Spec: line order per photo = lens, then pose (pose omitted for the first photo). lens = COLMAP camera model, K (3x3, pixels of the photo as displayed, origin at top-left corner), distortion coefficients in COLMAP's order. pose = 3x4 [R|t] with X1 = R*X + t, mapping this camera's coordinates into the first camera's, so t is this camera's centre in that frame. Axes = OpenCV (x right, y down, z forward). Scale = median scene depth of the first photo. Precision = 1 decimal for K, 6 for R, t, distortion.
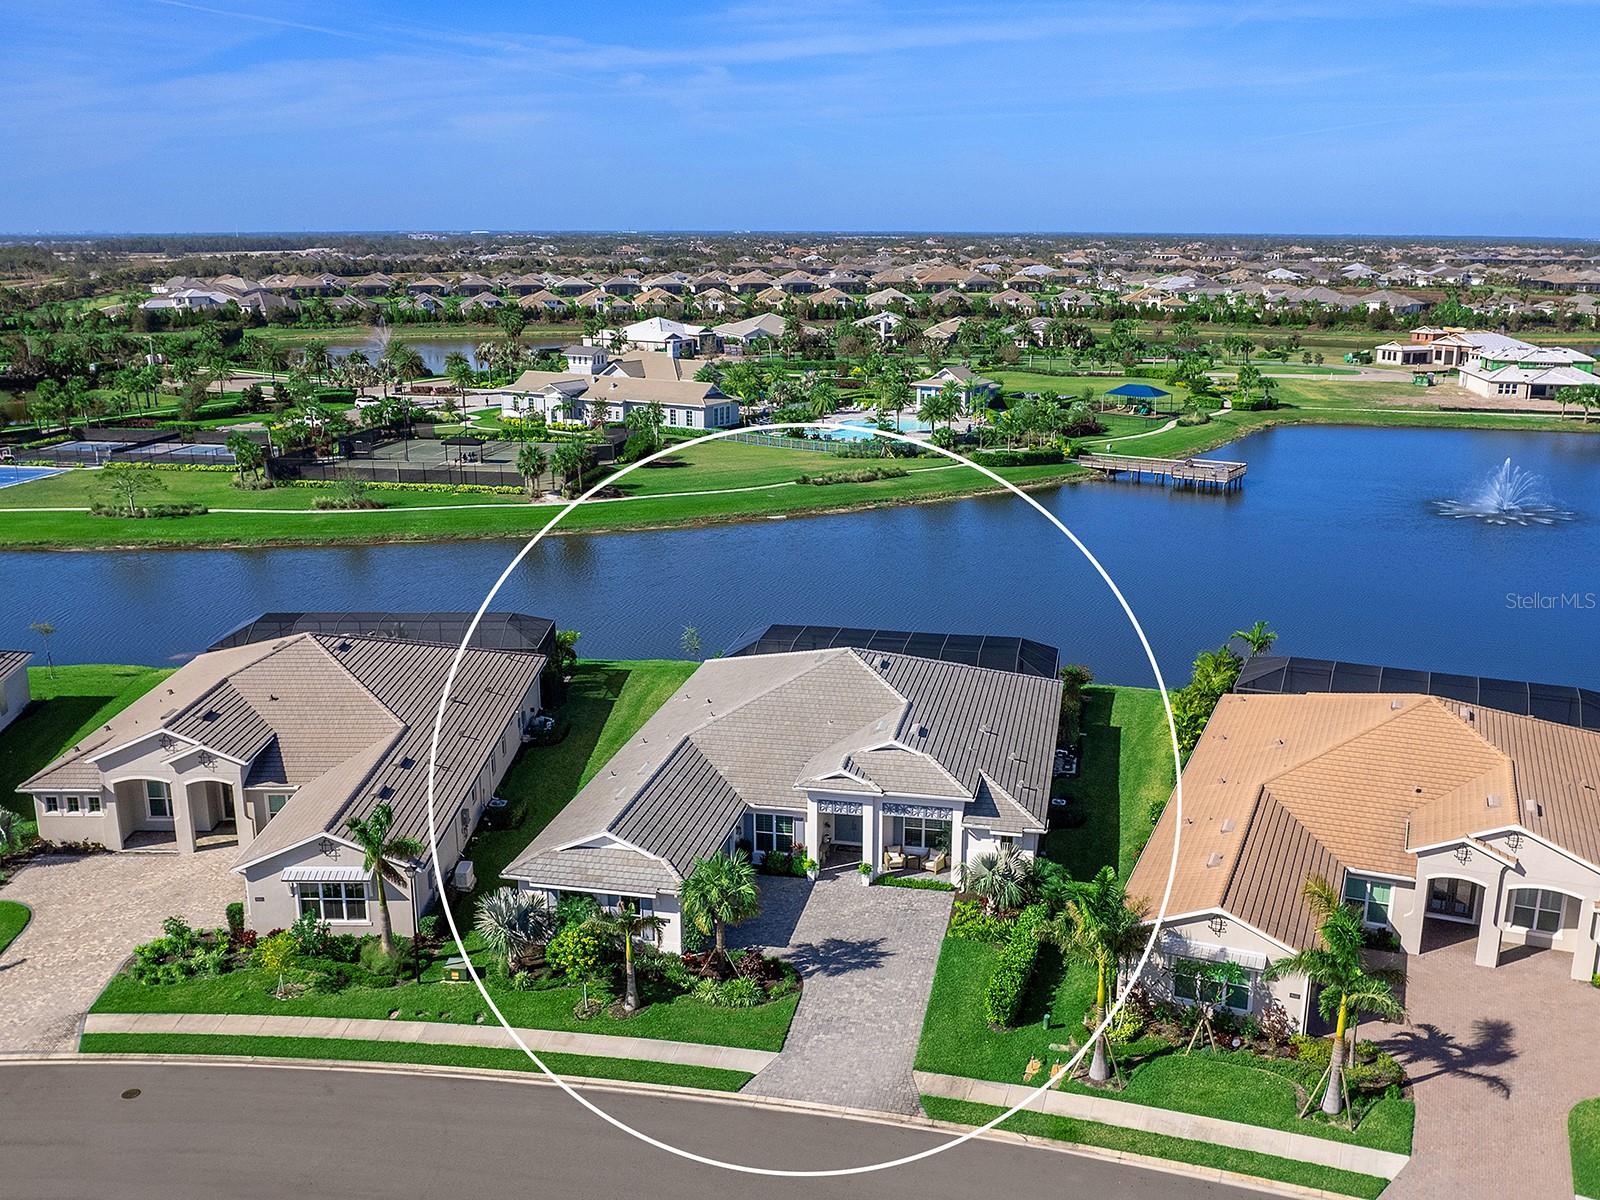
lens RADIAL K [[1479.7, 0, 822.6], [0, 1479.7, 623.6], [0, 0, 1]] dist [-0.042257, -0.024564]
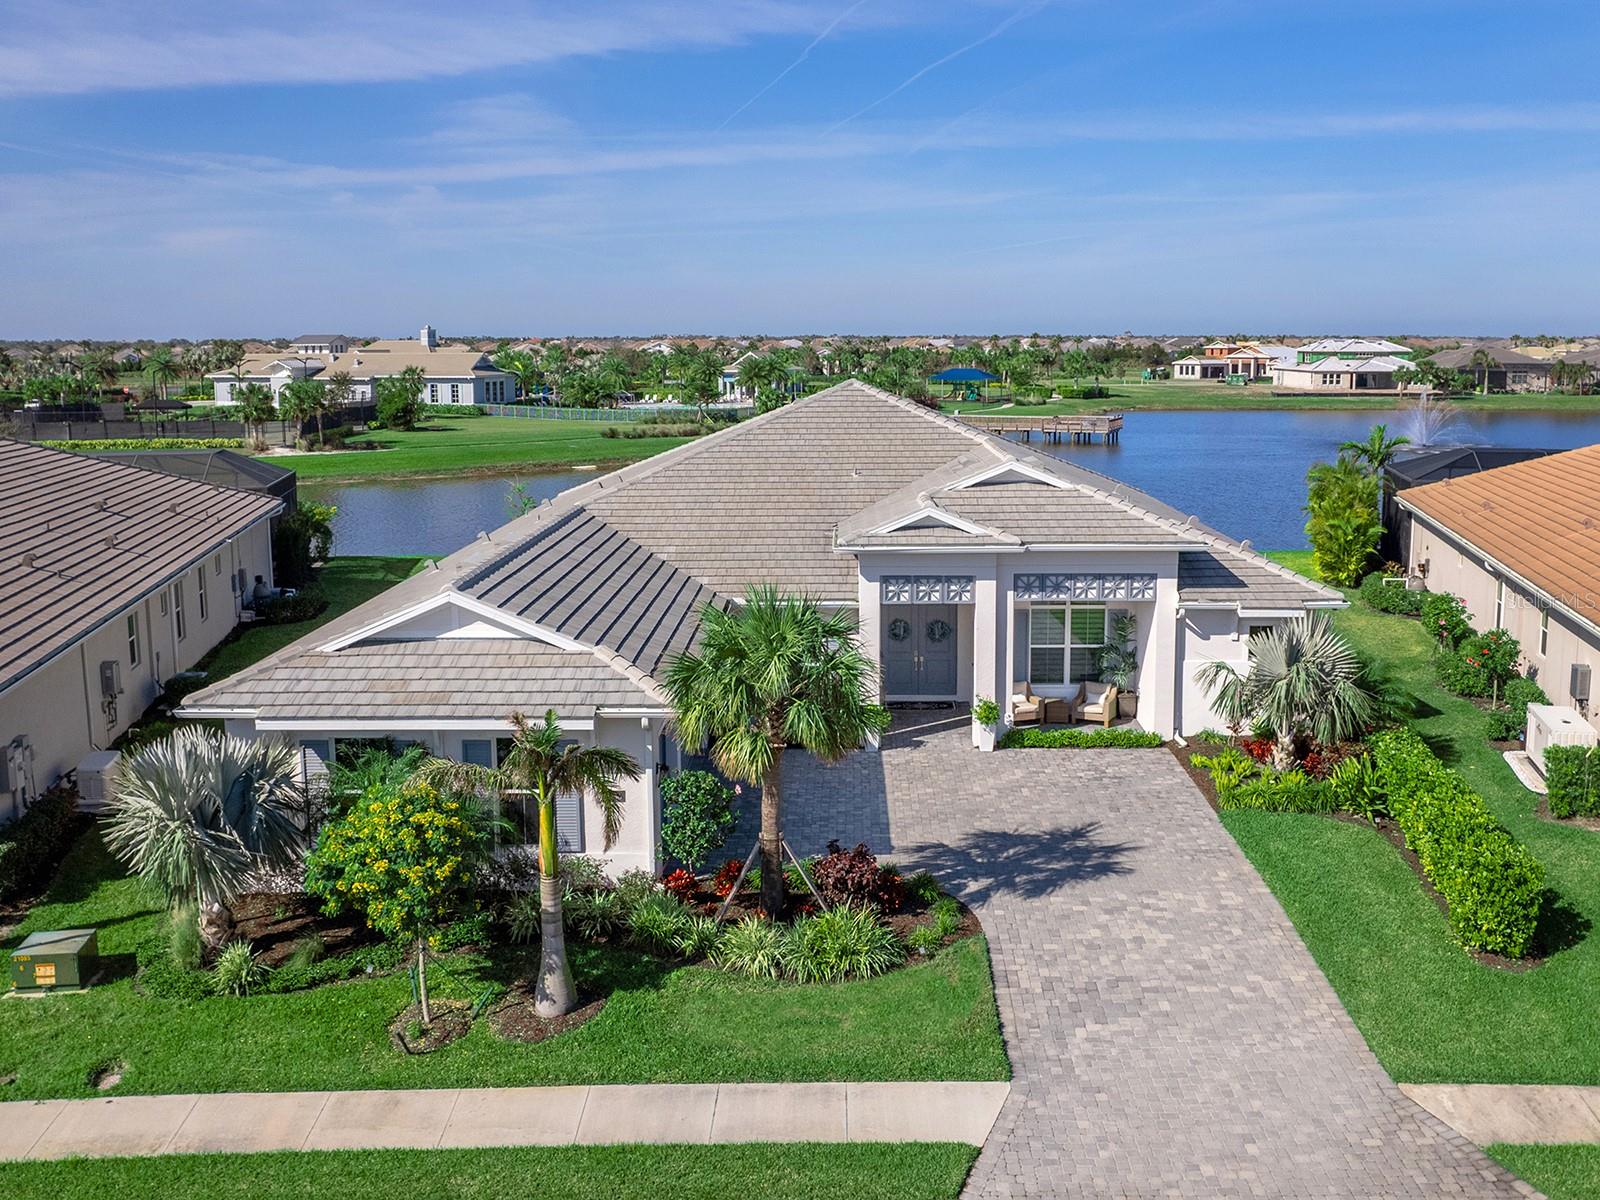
lens RADIAL K [[1473.4, 0, 851.0], [0, 1473.4, 558.2], [0, 0, 1]] dist [-0.043591, -0.003777]
pose [[0.980630, -0.035330, 0.192655, -0.105749], [0.057531, 0.992166, -0.110889, 0.166232], [-0.187228, 0.119825, 0.974981, 0.531219]]
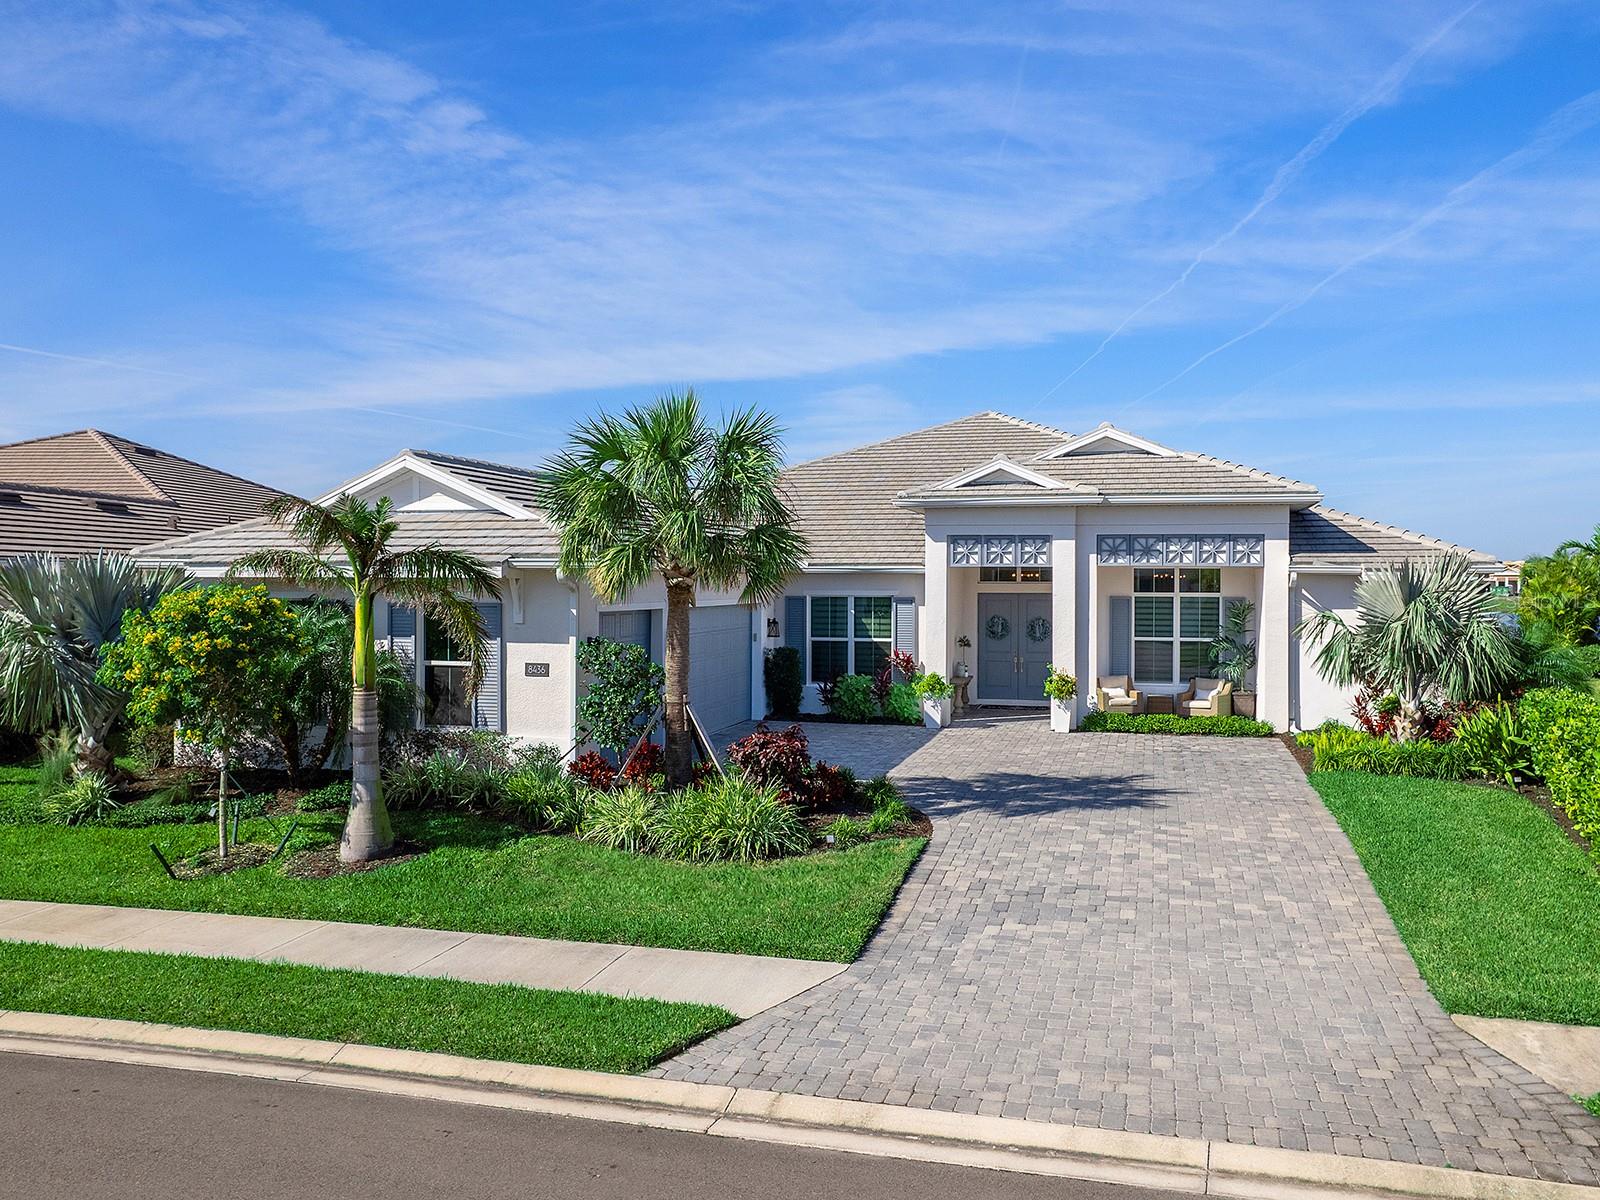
lens RADIAL K [[1251.4, 0, 834.4], [0, 1251.4, 592.6], [0, 0, 1]] dist [-0.073798, 0.059387]
pose [[0.998490, 0.000393, -0.054940, -0.016917], [-0.014324, 0.967254, -0.253407, 0.231656], [0.053041, 0.253812, 0.965798, 0.639501]]
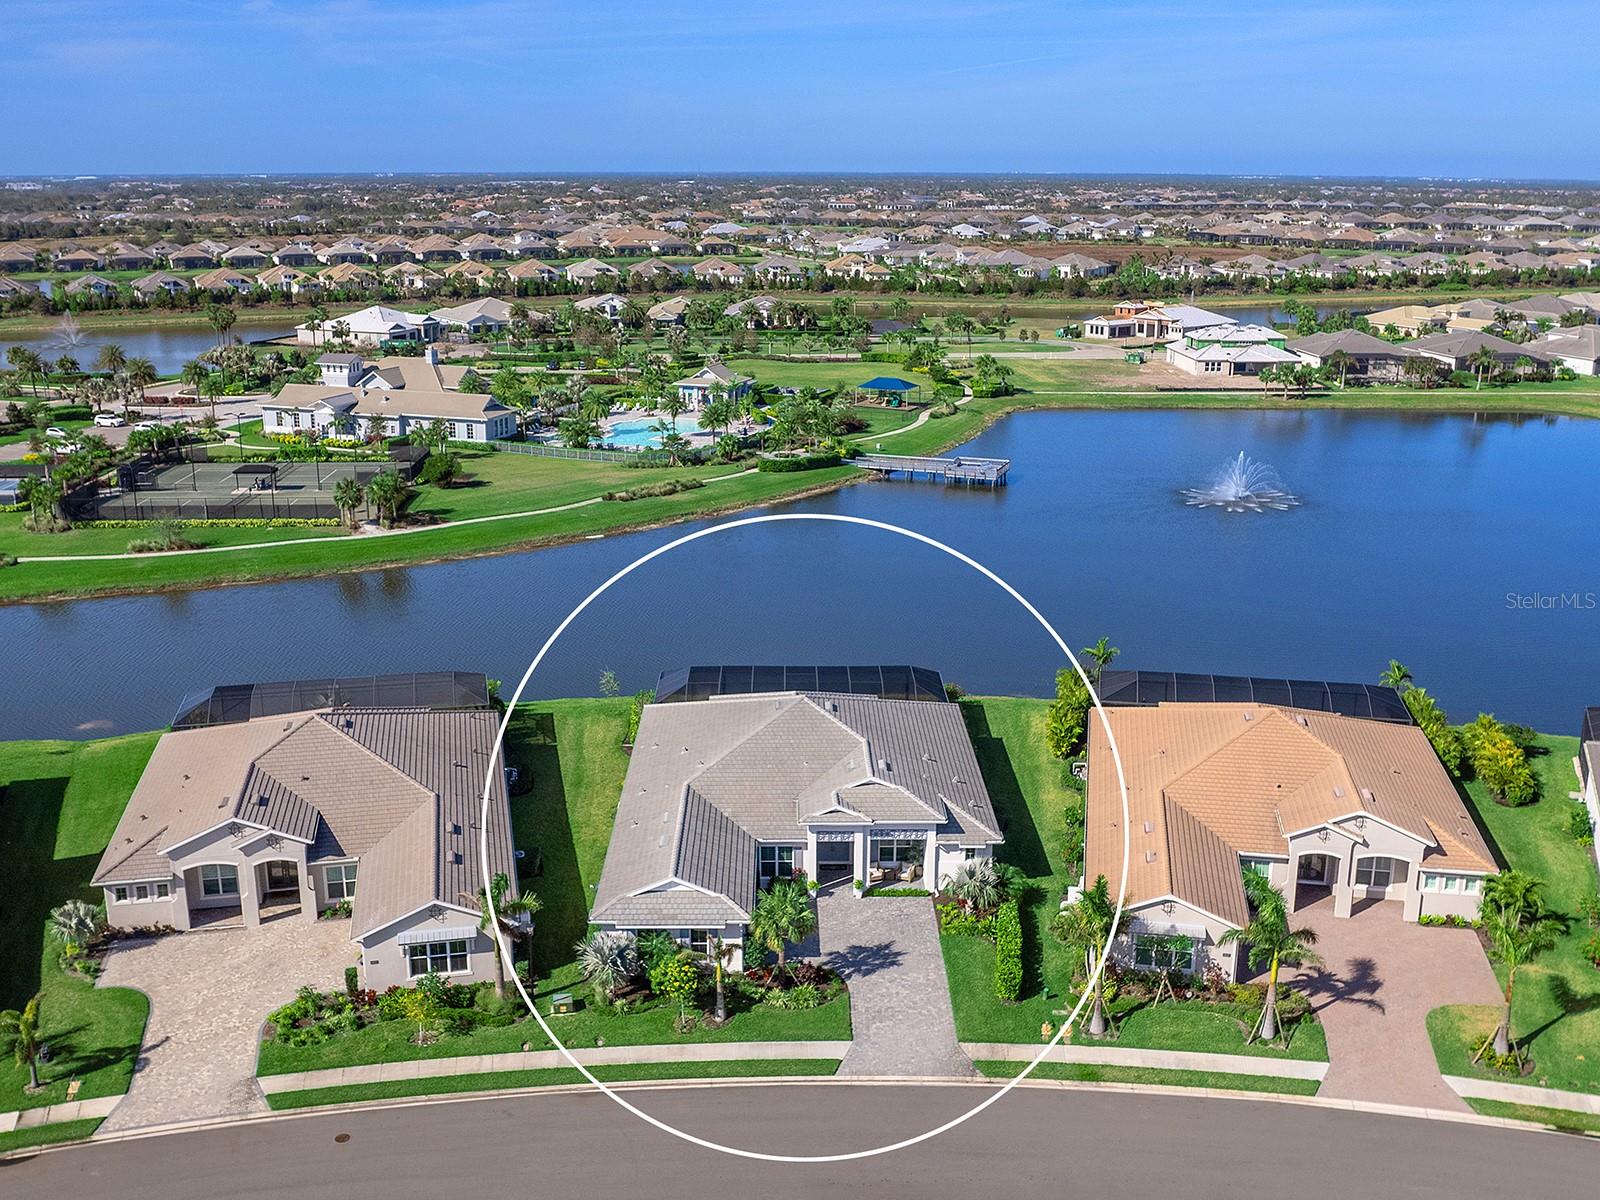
lens RADIAL K [[1550.4, 0, 808.9], [0, 1550.4, 597.5], [0, 0, 1]] dist [-0.044326, -0.010674]
pose [[0.977592, -0.056233, 0.202858, -0.256582], [0.053982, 0.998404, 0.016616, -0.093783], [-0.203469, -0.005293, 0.979067, -0.240414]]
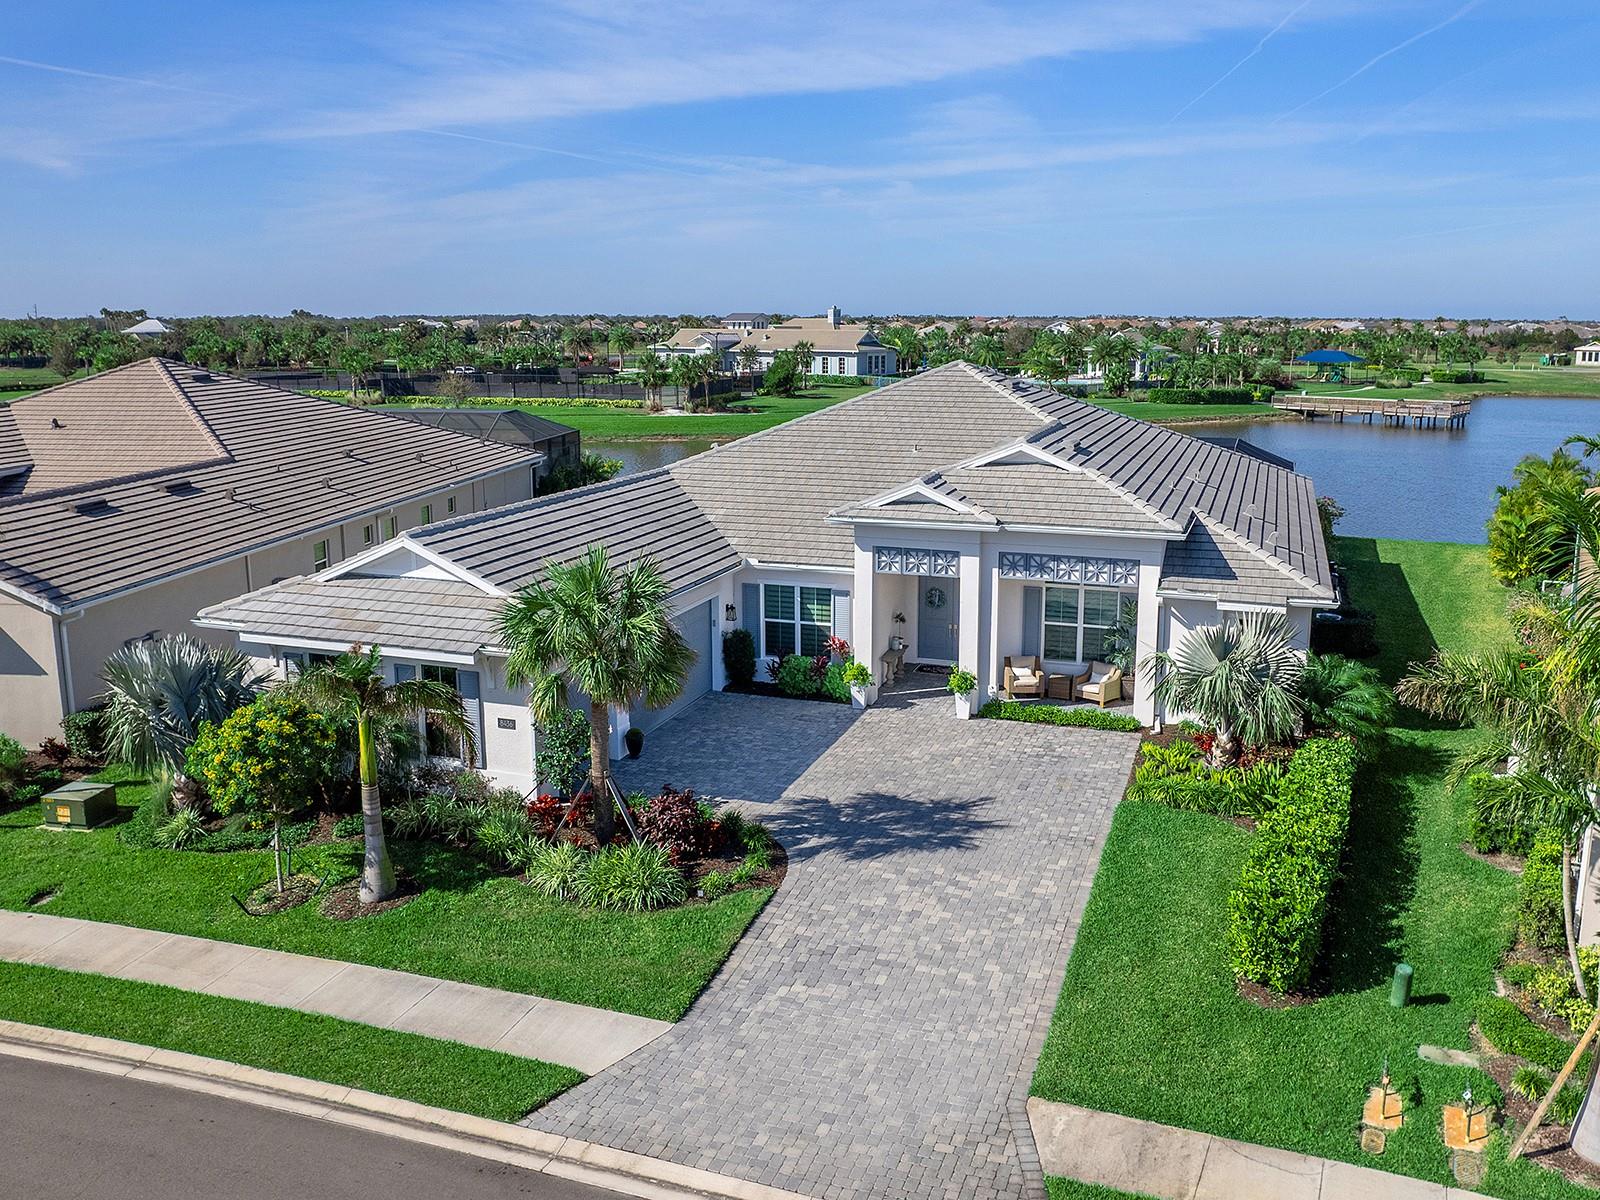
lens RADIAL K [[1323.9, 0, 828.8], [0, 1323.9, 567.2], [0, 0, 1]] dist [-0.051245, 0.002049]
pose [[0.991269, 0.022014, -0.130001, 0.041513], [-0.032183, 0.996539, -0.076646, 0.162458], [0.127863, 0.080161, 0.988547, 0.540252]]
